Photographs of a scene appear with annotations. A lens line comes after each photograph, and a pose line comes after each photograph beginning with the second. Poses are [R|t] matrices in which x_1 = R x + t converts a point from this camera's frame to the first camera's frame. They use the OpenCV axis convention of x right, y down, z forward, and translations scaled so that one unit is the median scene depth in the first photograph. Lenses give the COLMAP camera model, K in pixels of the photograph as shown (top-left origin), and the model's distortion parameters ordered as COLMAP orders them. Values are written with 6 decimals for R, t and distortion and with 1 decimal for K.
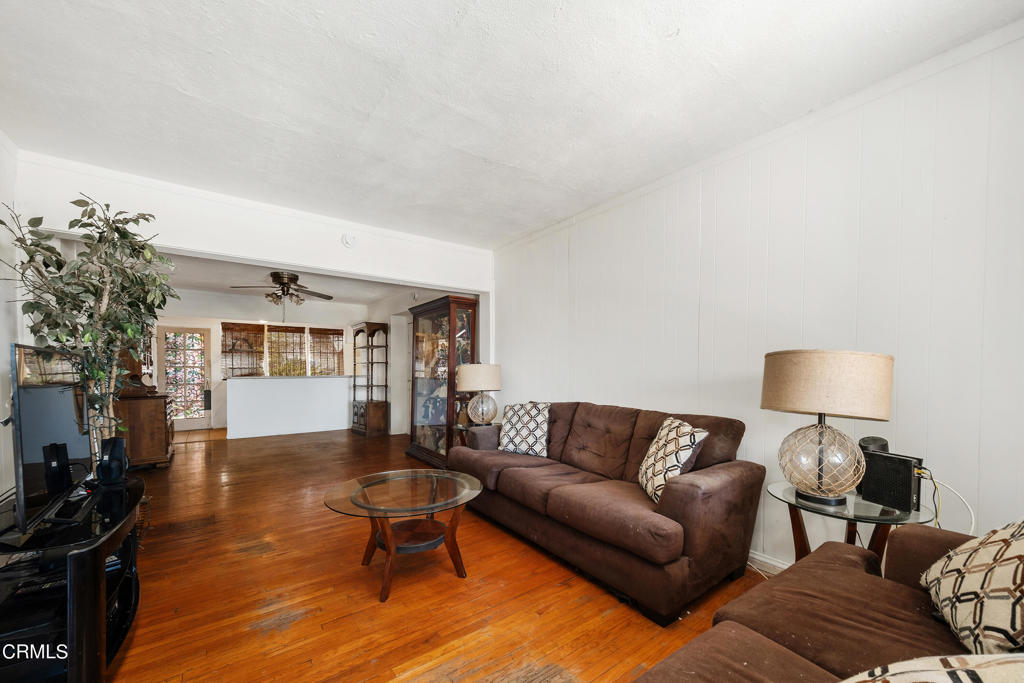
lens RADIAL K [[391.6, 0, 521.8], [0, 391.6, 370.2], [0, 0, 1]] dist [0.003017, -0.001130]
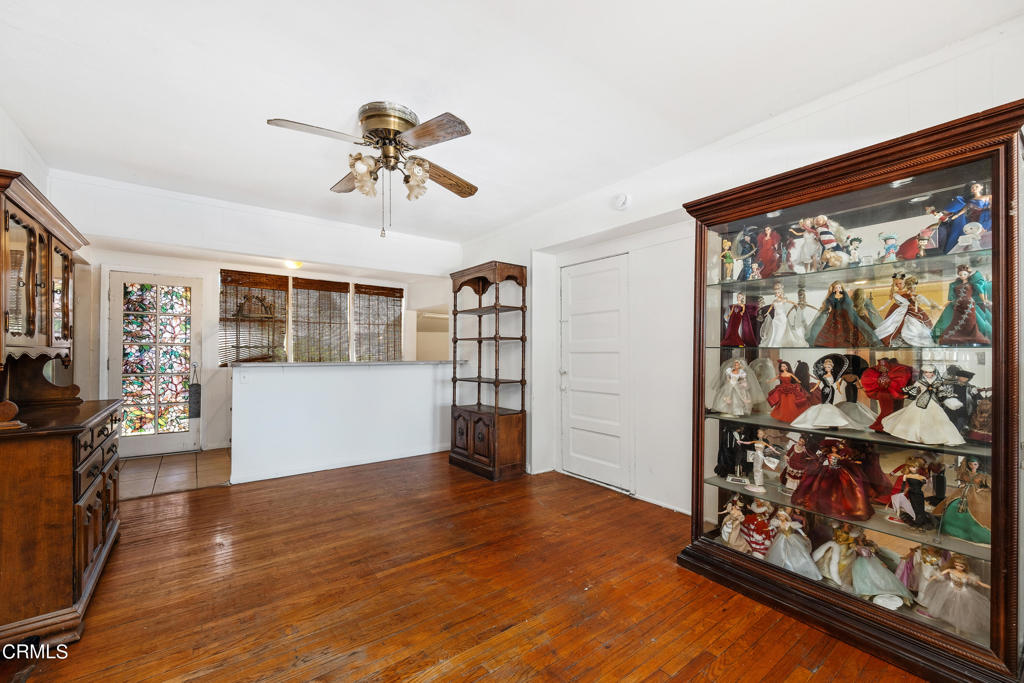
lens RADIAL K [[422.0, 0, 511.6], [0, 422.0, 346.5], [0, 0, 1]] dist [0.009695, 0.000226]
pose [[0.999556, 0.008187, -0.028654, -0.315504], [-0.008703, 0.999801, -0.017938, 0.002097], [0.028501, 0.018180, 0.999428, 0.384328]]
